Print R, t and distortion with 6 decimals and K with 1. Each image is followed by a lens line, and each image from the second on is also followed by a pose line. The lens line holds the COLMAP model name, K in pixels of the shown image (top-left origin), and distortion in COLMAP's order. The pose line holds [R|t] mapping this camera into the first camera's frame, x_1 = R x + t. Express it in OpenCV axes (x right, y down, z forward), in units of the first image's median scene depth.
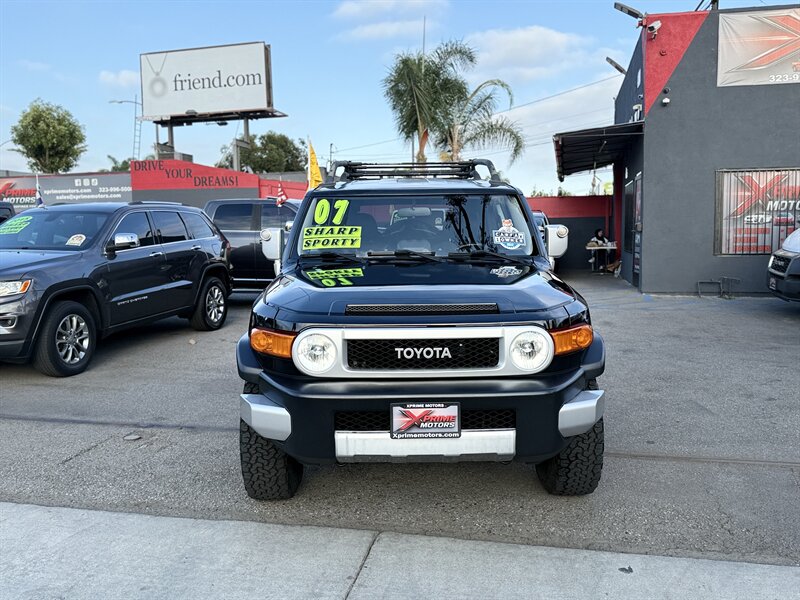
lens RADIAL K [[713.6, 0, 400.0], [0, 713.6, 300.0], [0, 0, 1]] dist [0.134220, -0.255486]
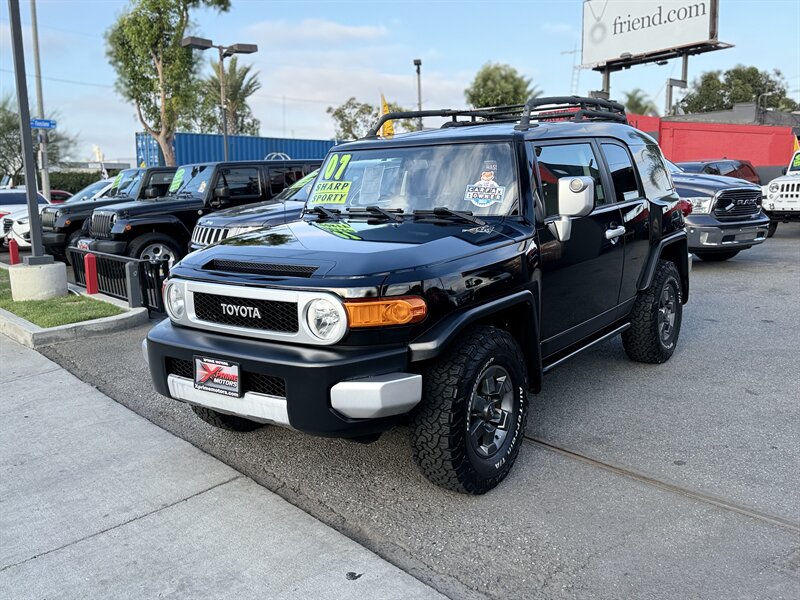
lens RADIAL K [[713.6, 0, 400.0], [0, 713.6, 300.0], [0, 0, 1]] dist [0.134220, -0.255486]
pose [[0.800147, 0.089801, -0.593044, 0.590402], [-0.047427, 0.995105, 0.086693, -0.028651], [0.597927, -0.041241, 0.800489, 0.237675]]
